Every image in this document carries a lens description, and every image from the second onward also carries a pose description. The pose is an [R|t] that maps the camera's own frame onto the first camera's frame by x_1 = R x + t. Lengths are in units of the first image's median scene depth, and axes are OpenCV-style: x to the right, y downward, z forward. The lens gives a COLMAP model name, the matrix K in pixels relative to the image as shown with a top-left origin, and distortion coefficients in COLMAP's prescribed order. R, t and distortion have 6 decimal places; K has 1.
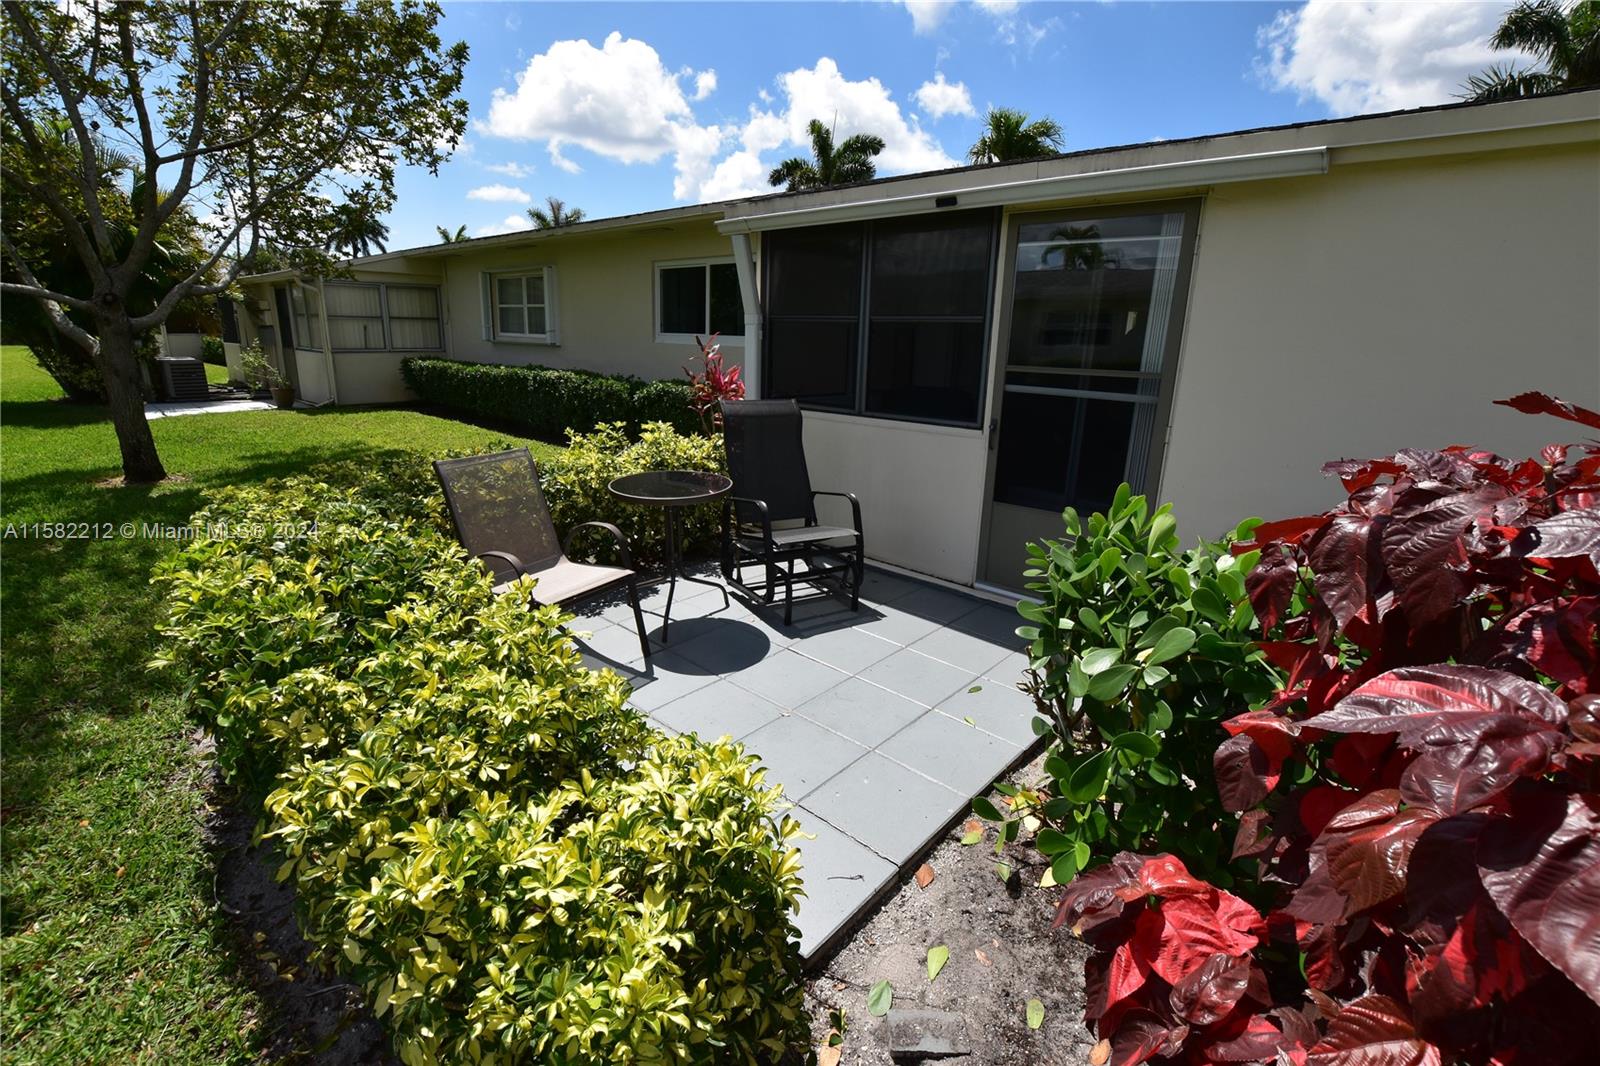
lens RADIAL K [[702.6, 0, 794.5], [0, 702.6, 529.2], [0, 0, 1]] dist [-0.035325, 0.004920]
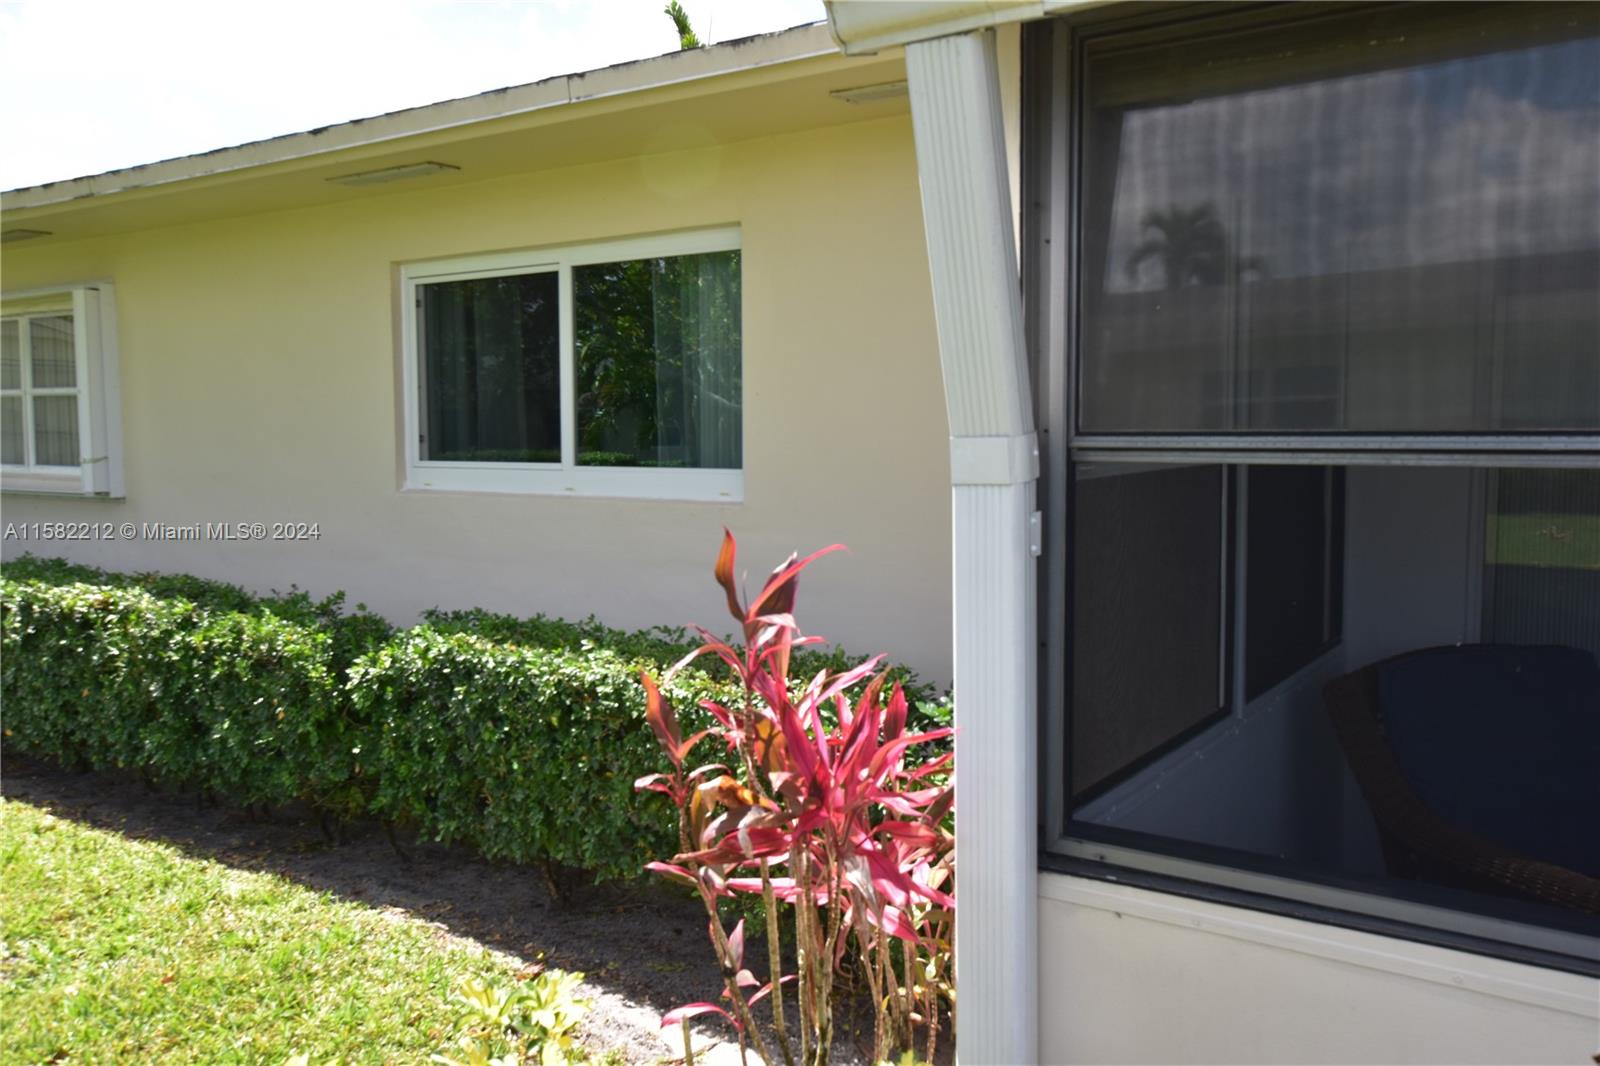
lens RADIAL K [[1344.6, 0, 802.9], [0, 1344.6, 533.4], [0, 0, 1]] dist [0.005009, 0.003940]
pose [[0.991297, -0.044634, 0.123849, -0.074775], [0.066908, 0.981023, -0.181981, -0.094920], [-0.113376, 0.188684, 0.975471, 0.286509]]
